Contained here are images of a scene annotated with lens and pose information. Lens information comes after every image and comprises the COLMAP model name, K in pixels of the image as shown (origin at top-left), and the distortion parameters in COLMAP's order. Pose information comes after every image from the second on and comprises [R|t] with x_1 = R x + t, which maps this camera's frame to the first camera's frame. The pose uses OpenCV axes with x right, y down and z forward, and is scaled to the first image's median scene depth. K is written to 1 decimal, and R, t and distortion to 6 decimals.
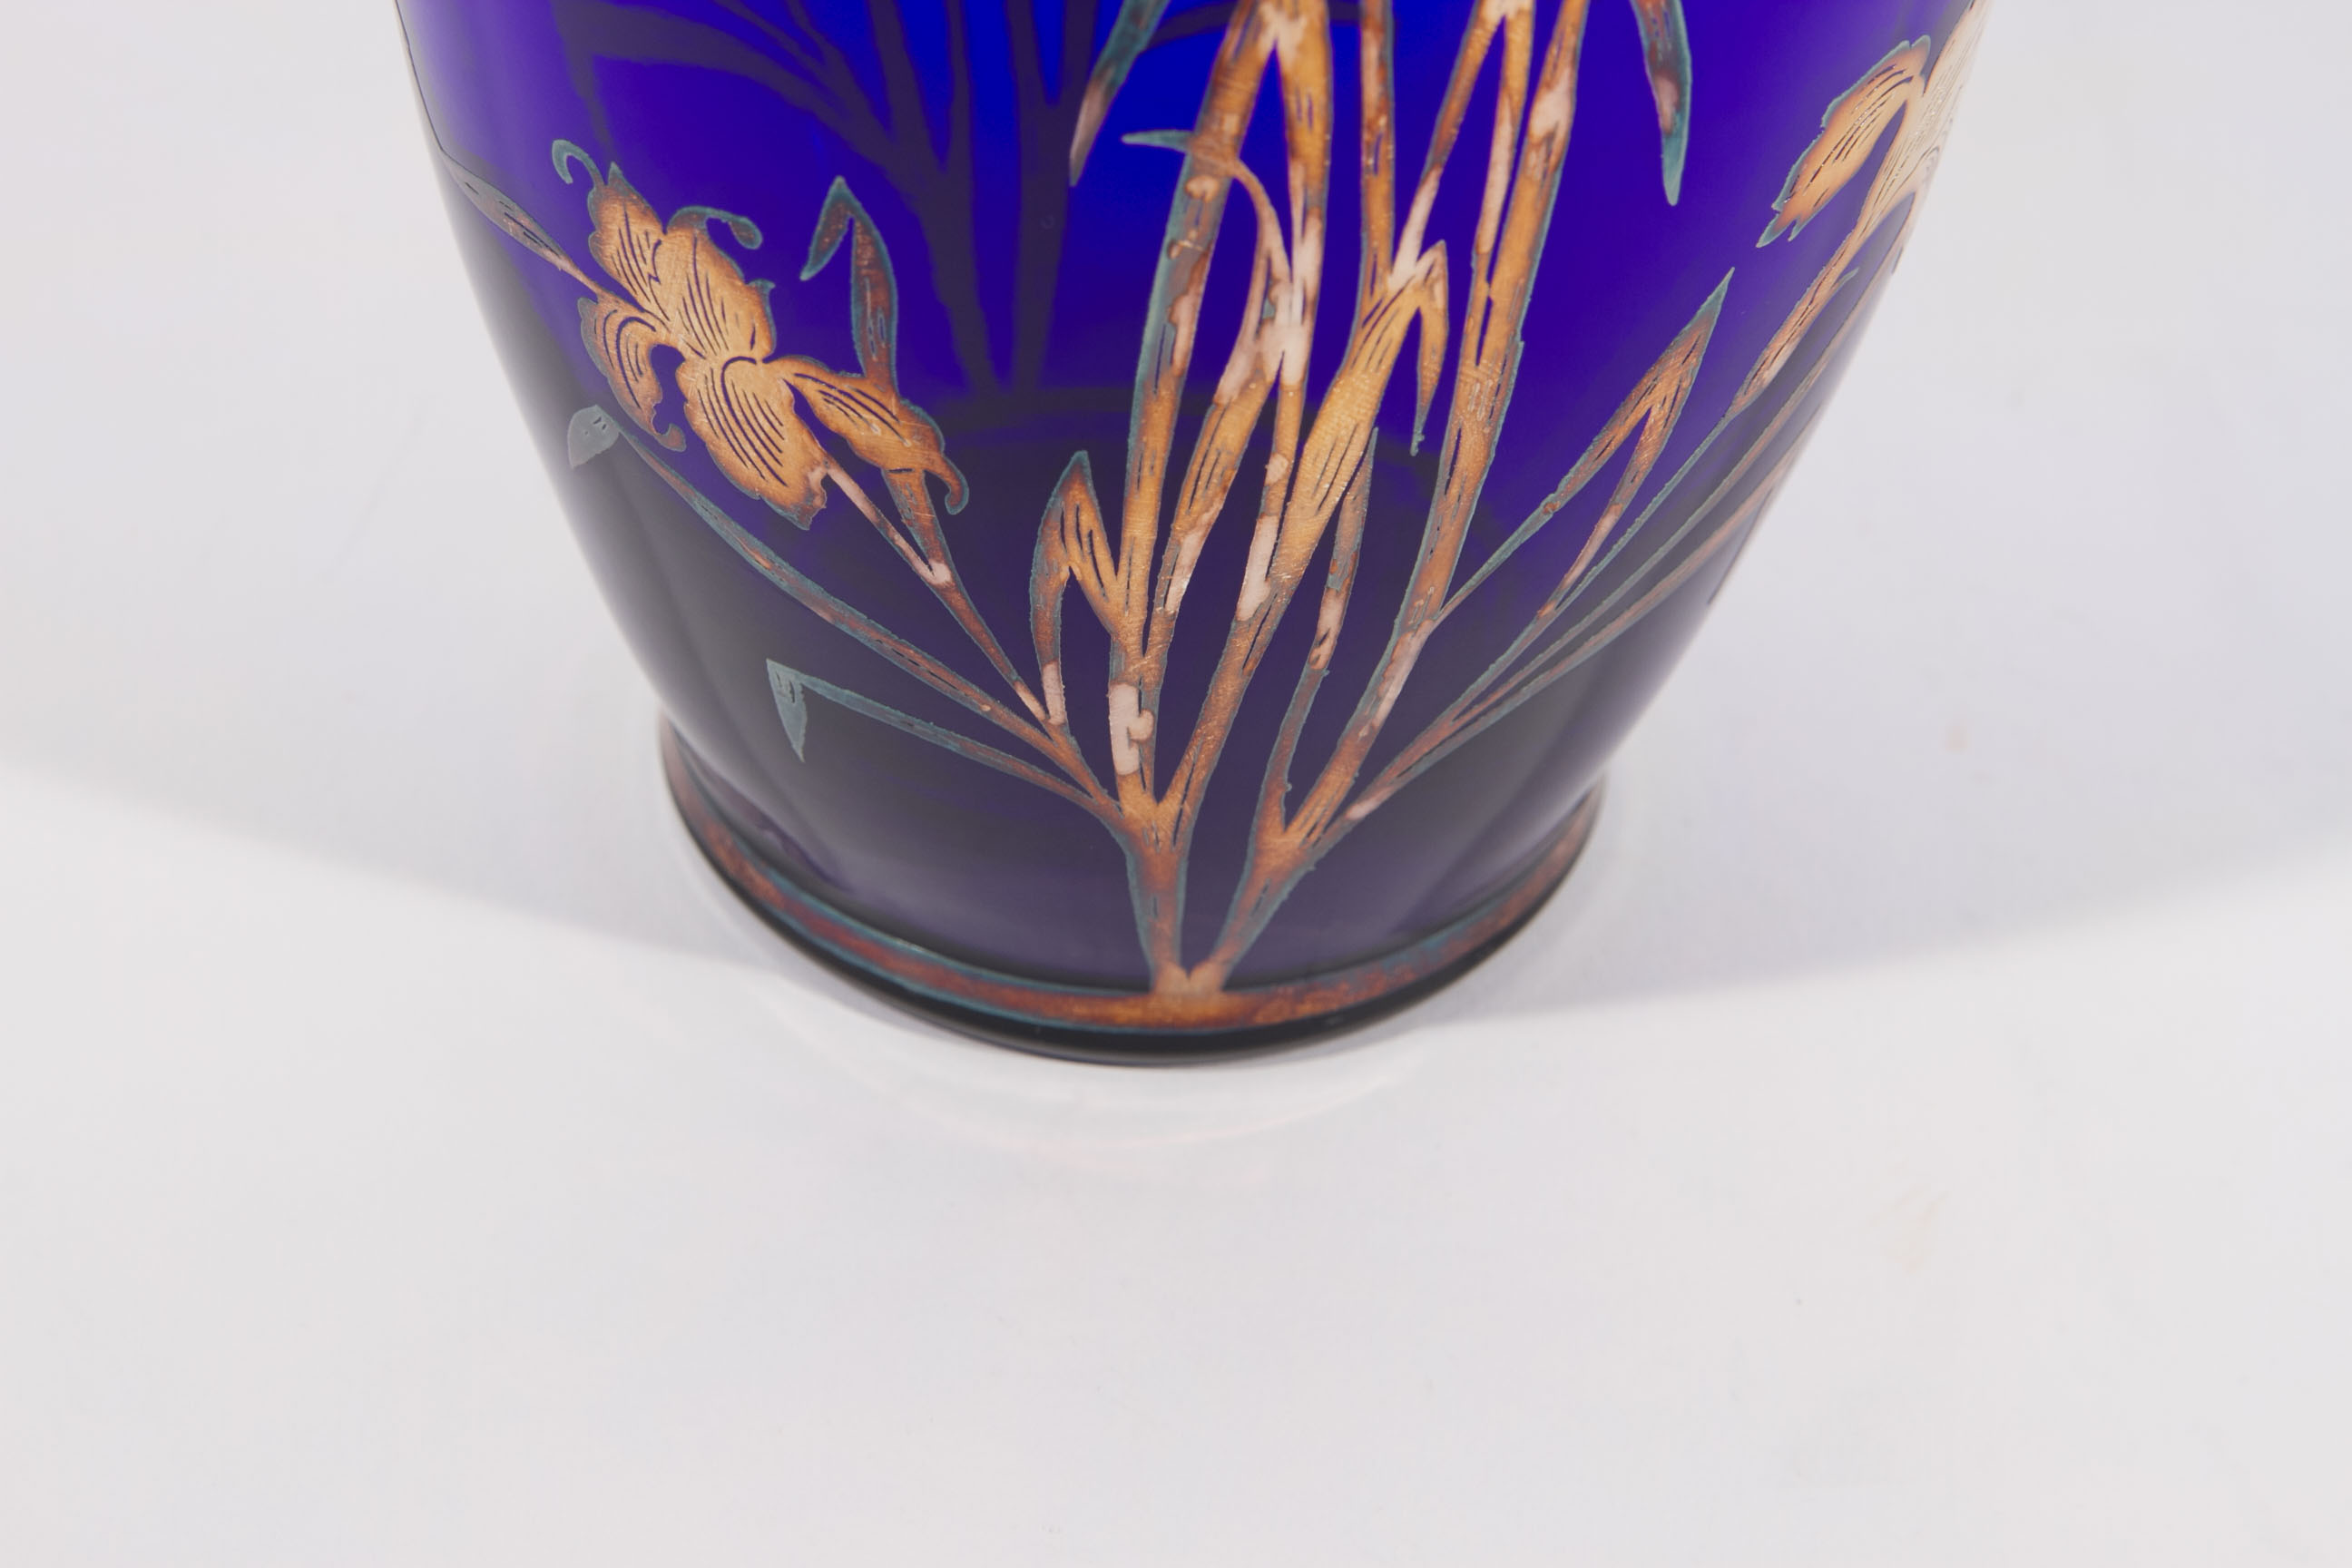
lens RADIAL K [[5507.3, 0, 1176.0], [0, 5507.3, 784.0], [0, 0, 1]] dist [-0.010372, 0.161439]
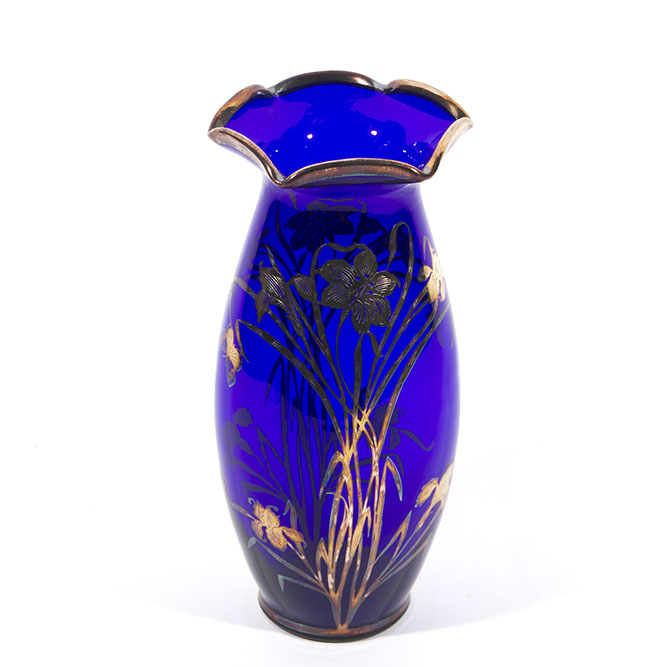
lens RADIAL K [[2457.0, 0, 333.5], [0, 2457.0, 333.5], [0, 0, 1]] dist [0.006423, 0.960200]
pose [[0.999259, -0.033805, -0.018396, 0.065031], [0.029049, 0.976041, -0.215637, 0.368229], [0.025245, 0.214943, 0.976300, -2.176710]]
